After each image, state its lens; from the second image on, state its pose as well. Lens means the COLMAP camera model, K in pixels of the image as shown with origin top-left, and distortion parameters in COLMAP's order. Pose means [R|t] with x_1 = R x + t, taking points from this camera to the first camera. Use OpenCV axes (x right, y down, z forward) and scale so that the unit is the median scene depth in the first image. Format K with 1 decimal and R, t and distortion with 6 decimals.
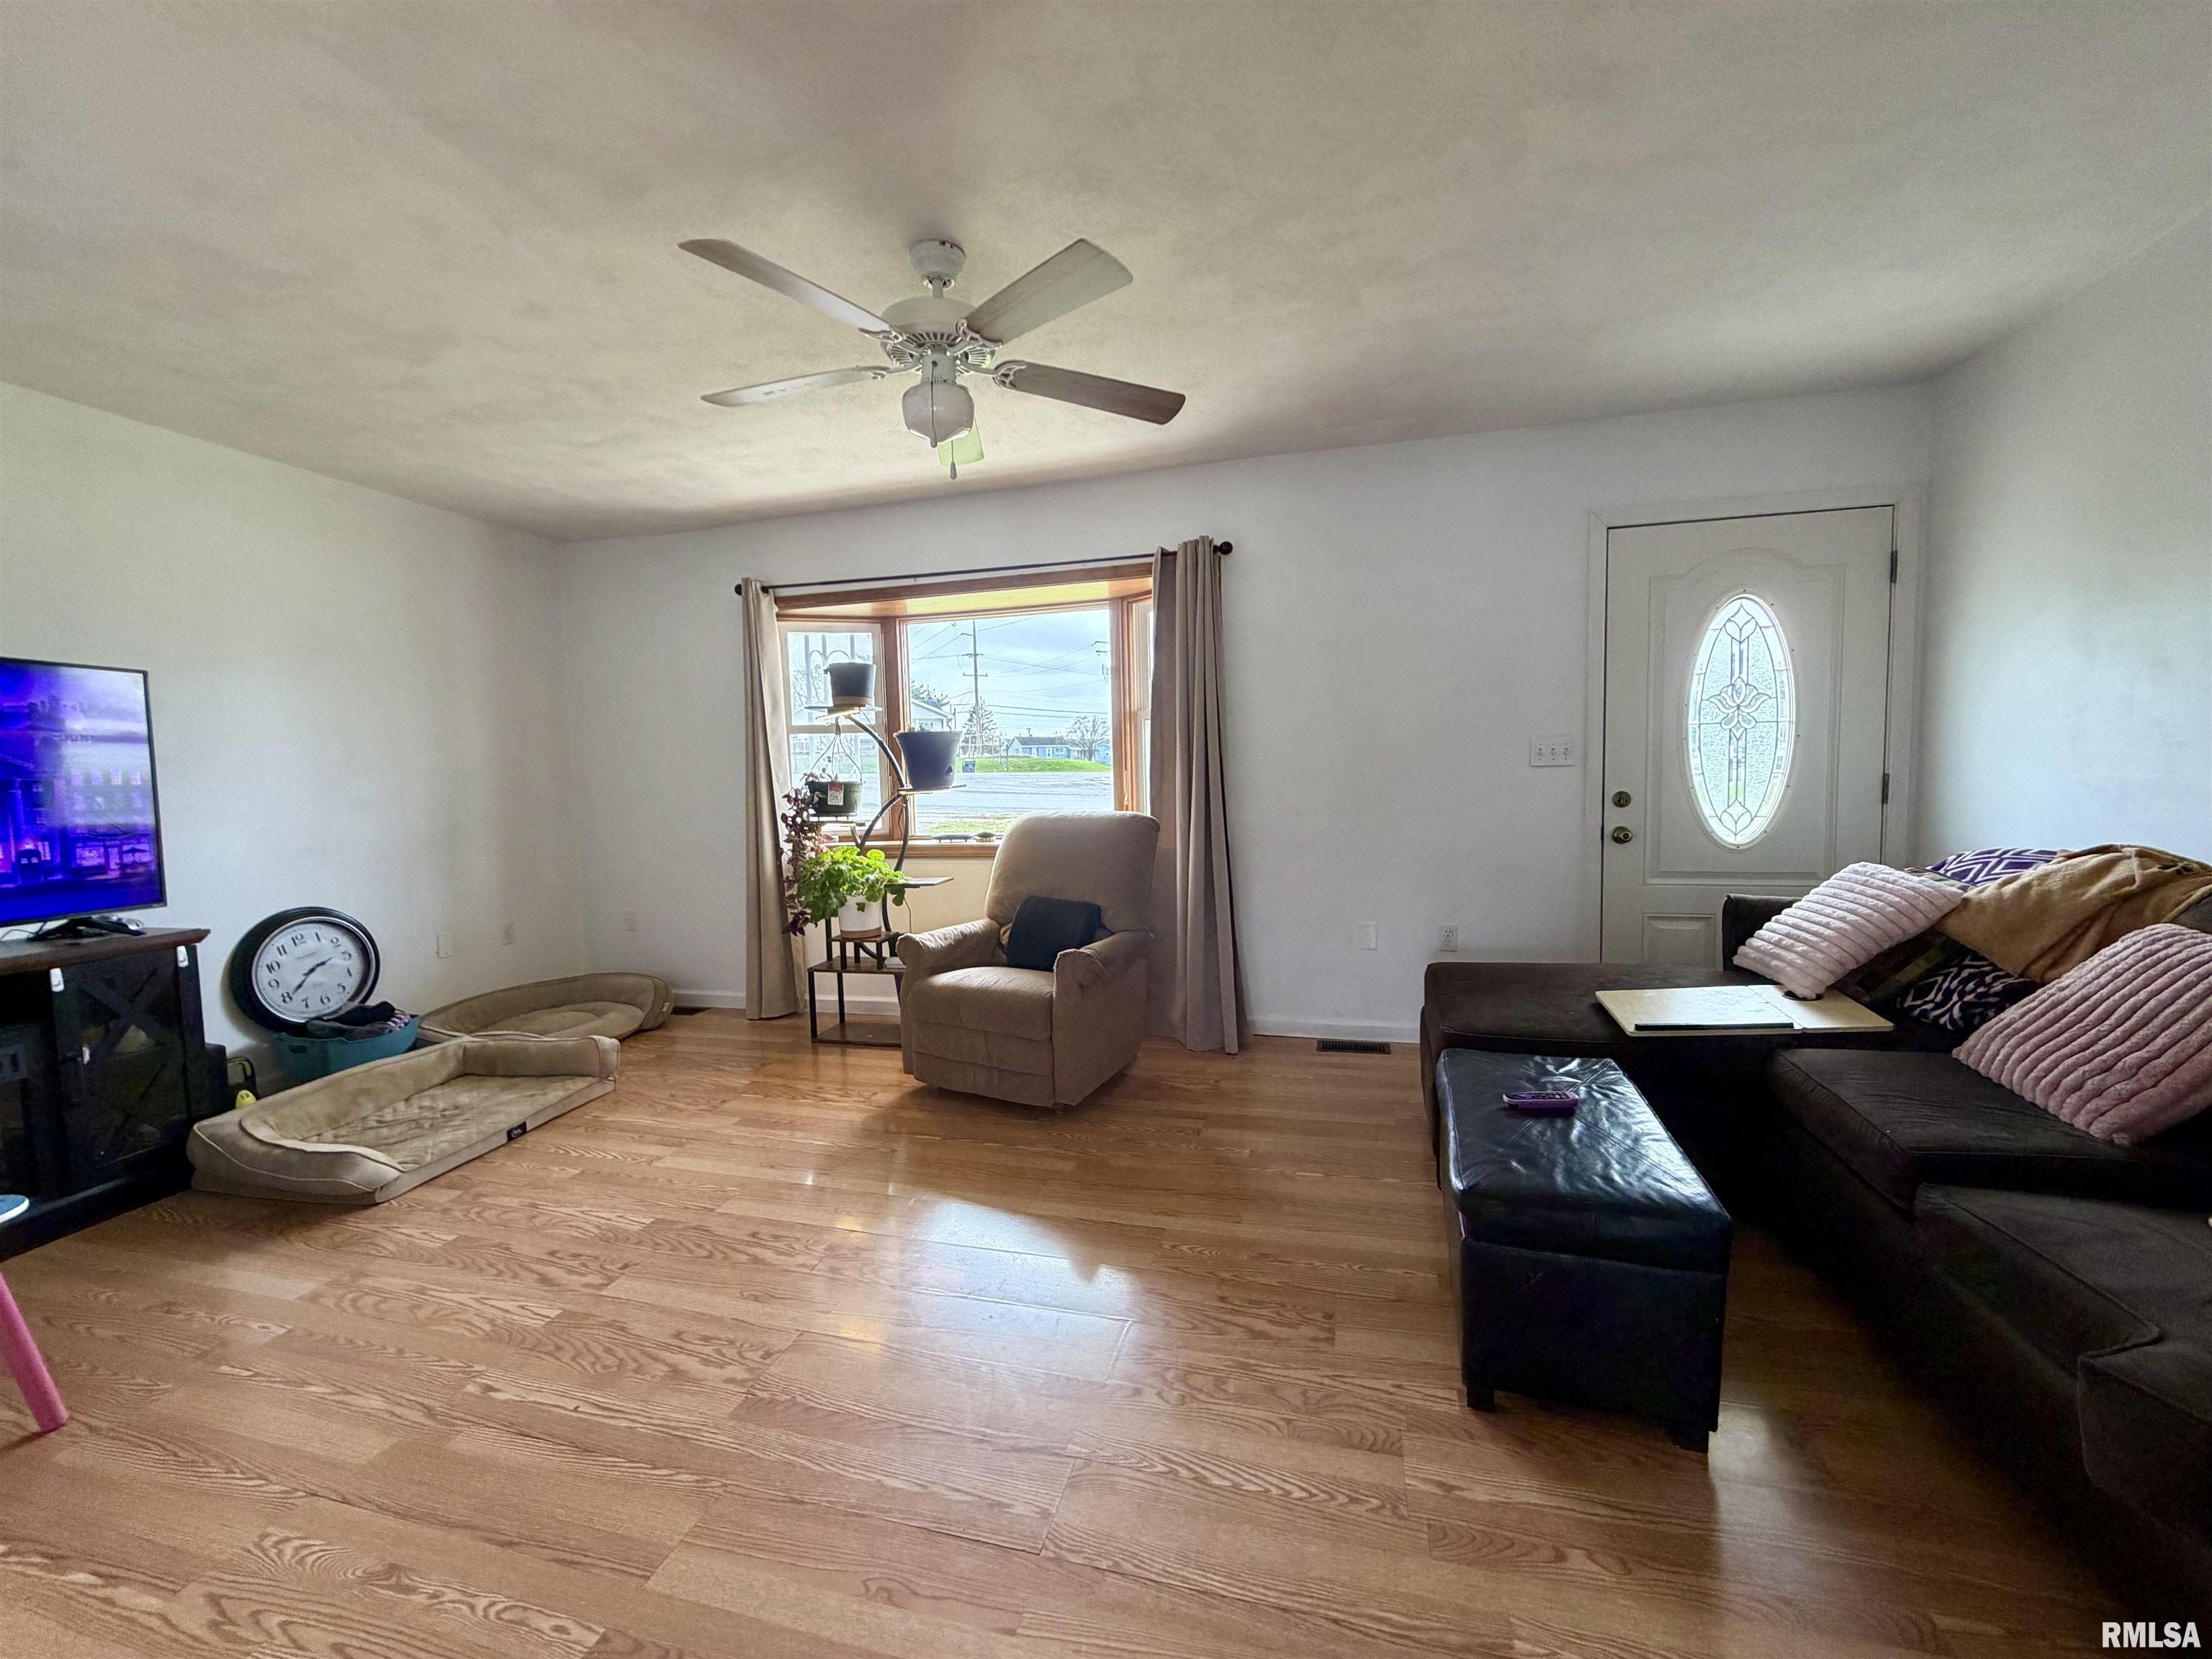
lens RADIAL K [[880.4, 0, 1102.2], [0, 880.4, 835.2], [0, 0, 1]] dist [-0.000508, -0.000303]
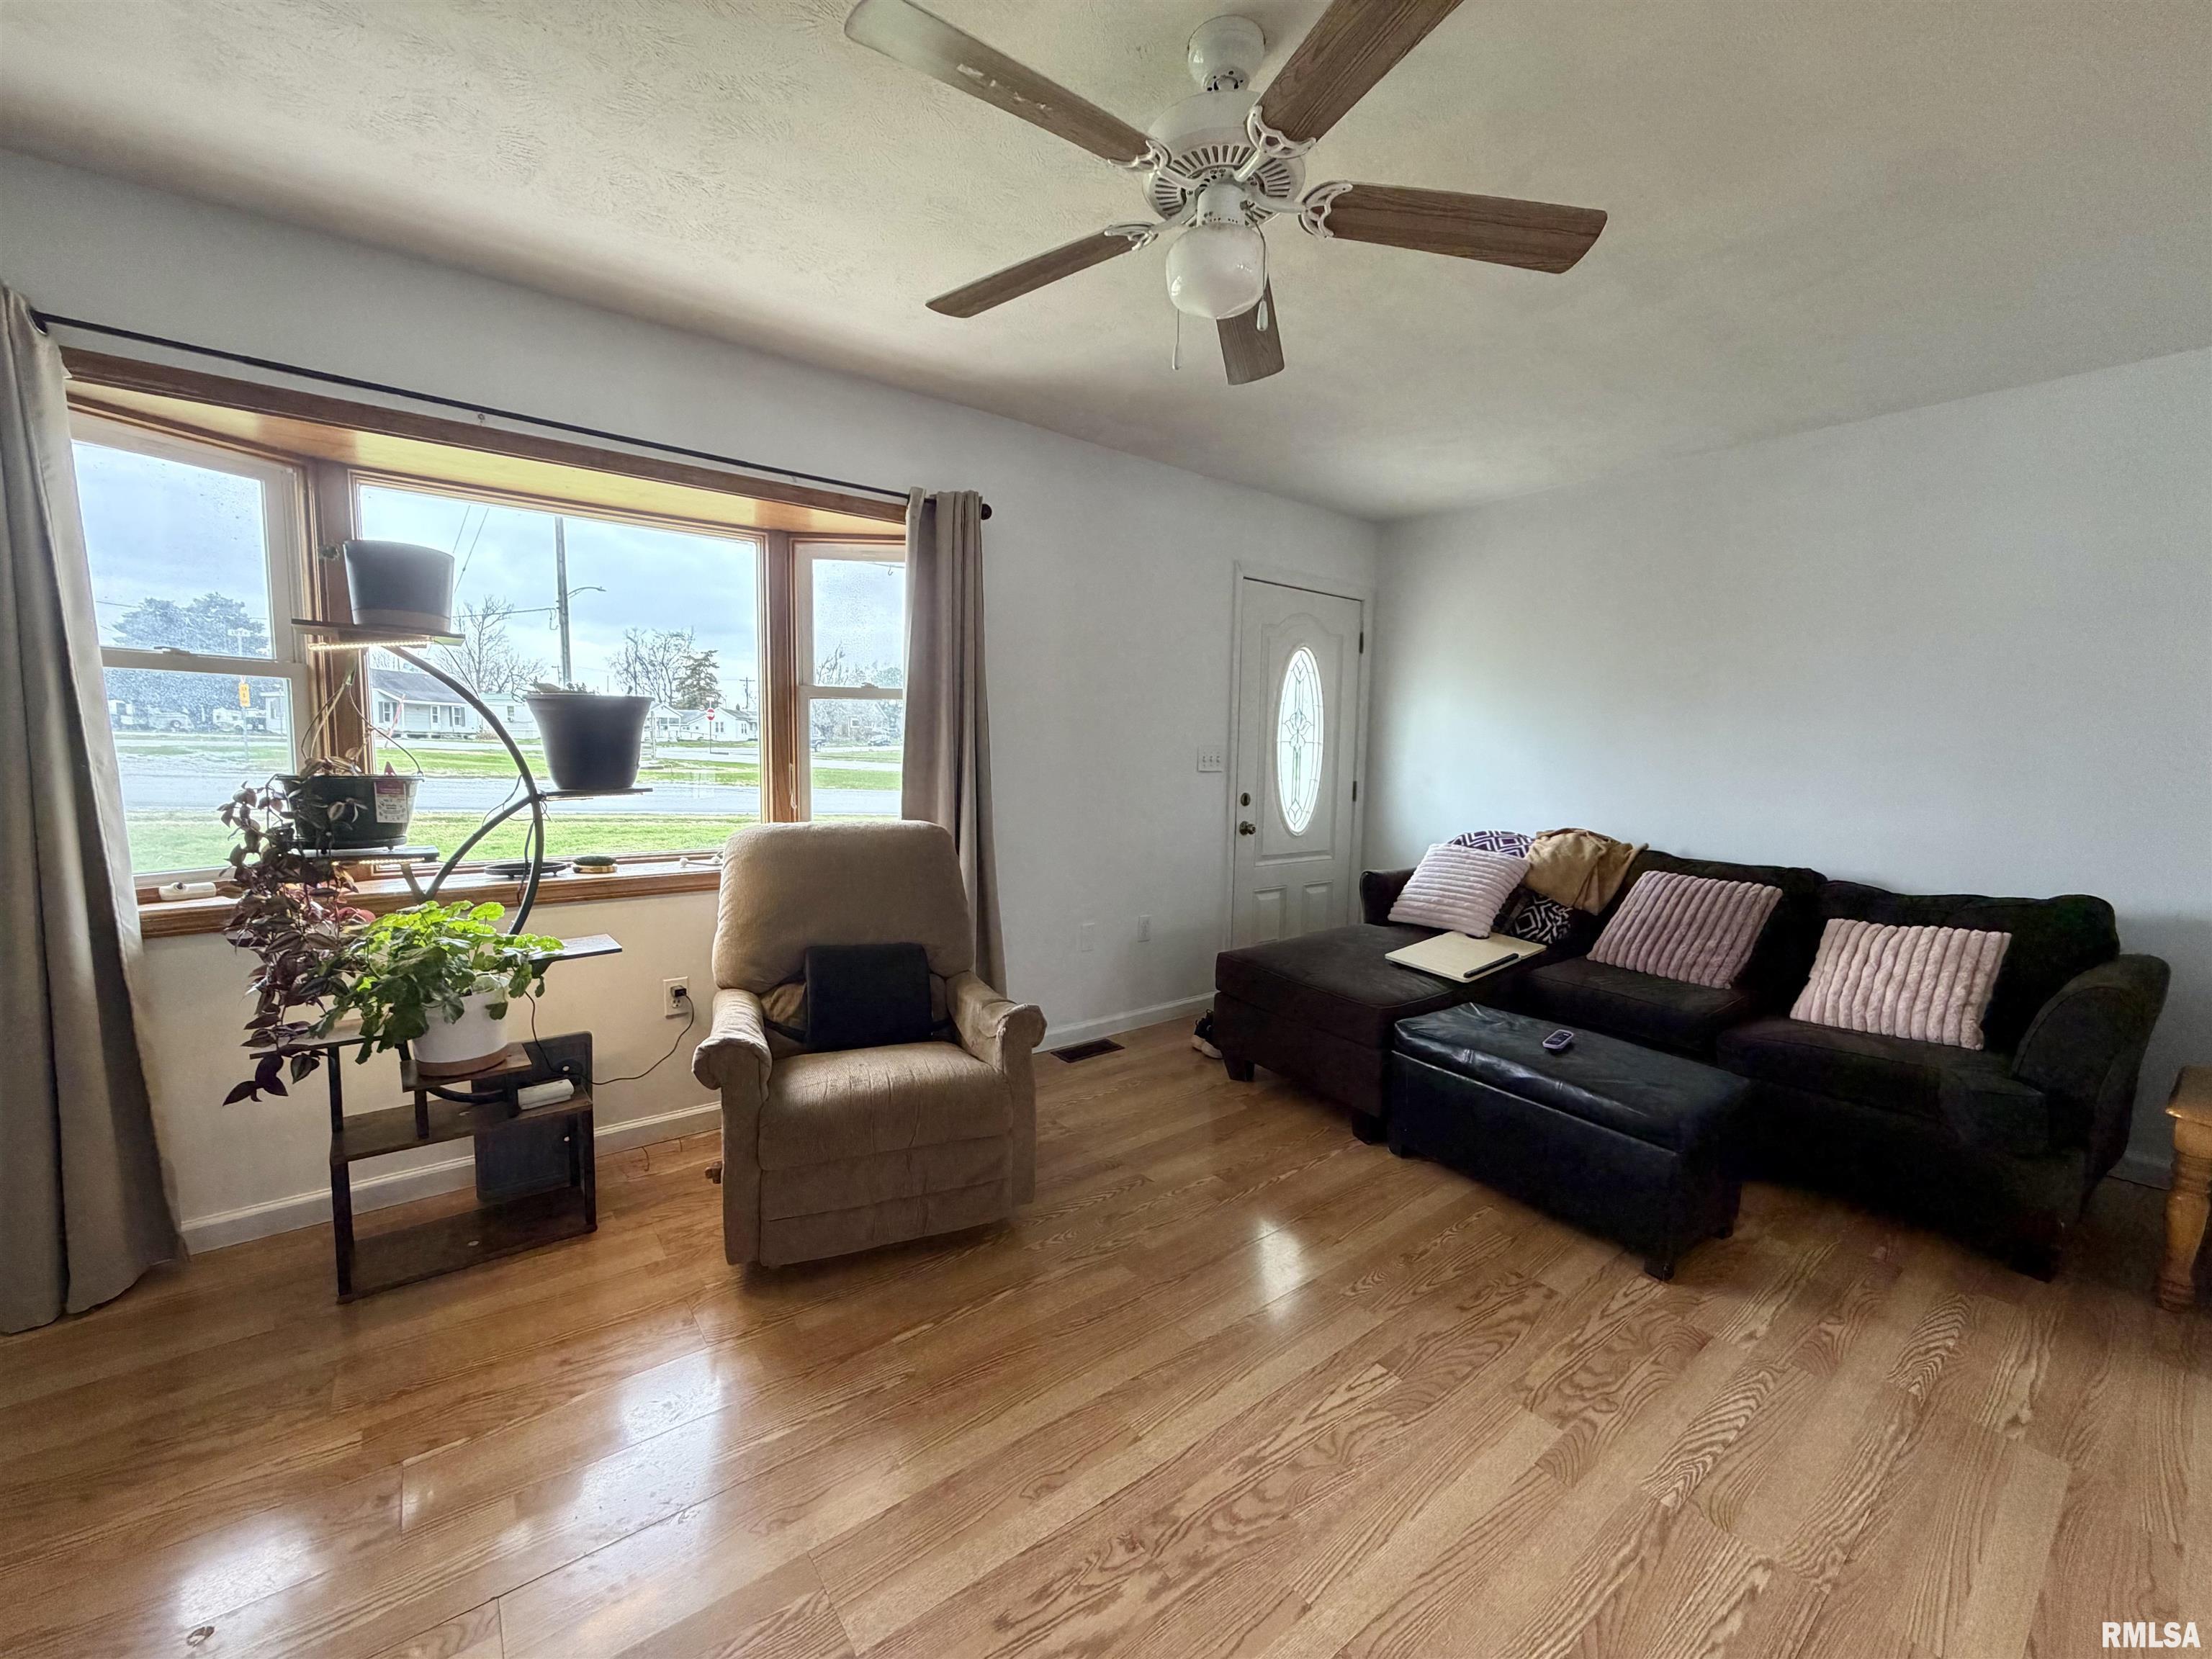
lens RADIAL K [[880.4, 0, 1098.4], [0, 880.4, 832.2], [0, 0, 1]] dist [-0.000508, -0.000303]
pose [[0.602846, -0.040287, 0.796840, -0.541866], [0.027813, 0.999178, 0.029475, -0.038284], [-0.797373, 0.004394, 0.603471, 0.431715]]
